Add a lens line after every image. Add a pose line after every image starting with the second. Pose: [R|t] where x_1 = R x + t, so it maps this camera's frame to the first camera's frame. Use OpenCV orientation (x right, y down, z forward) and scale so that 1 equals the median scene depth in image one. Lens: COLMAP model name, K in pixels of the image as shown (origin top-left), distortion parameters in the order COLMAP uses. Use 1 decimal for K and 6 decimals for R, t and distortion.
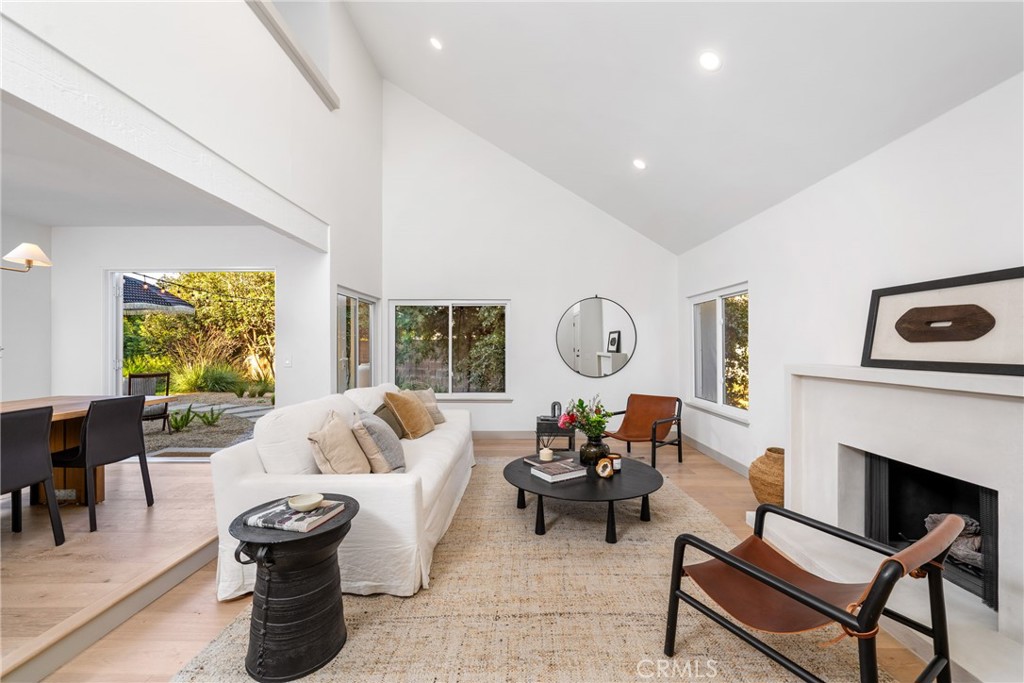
lens RADIAL K [[412.5, 0, 513.0], [0, 412.5, 344.4], [0, 0, 1]] dist [0.000118, -0.000003]
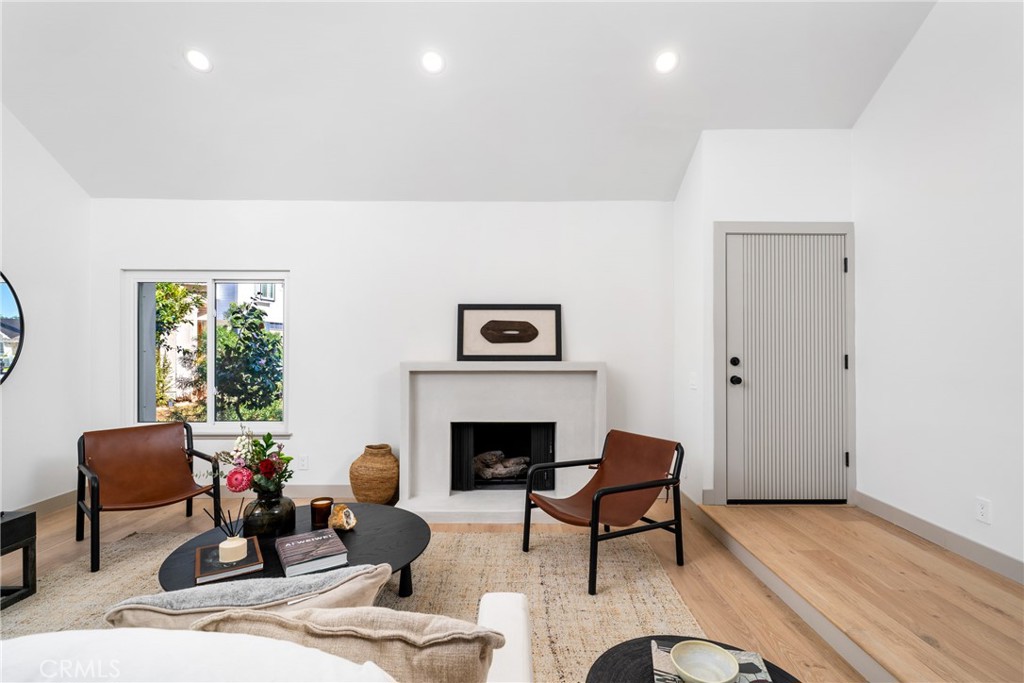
lens RADIAL K [[497.1, 0, 513.6], [0, 497.1, 342.8], [0, 0, 1]] dist [0.000077, 0.000012]
pose [[-0.025114, 0.006032, 0.999666, -0.802921], [-0.005330, 0.999967, -0.006168, 0.004118], [-0.999670, -0.005484, -0.025081, 0.919491]]
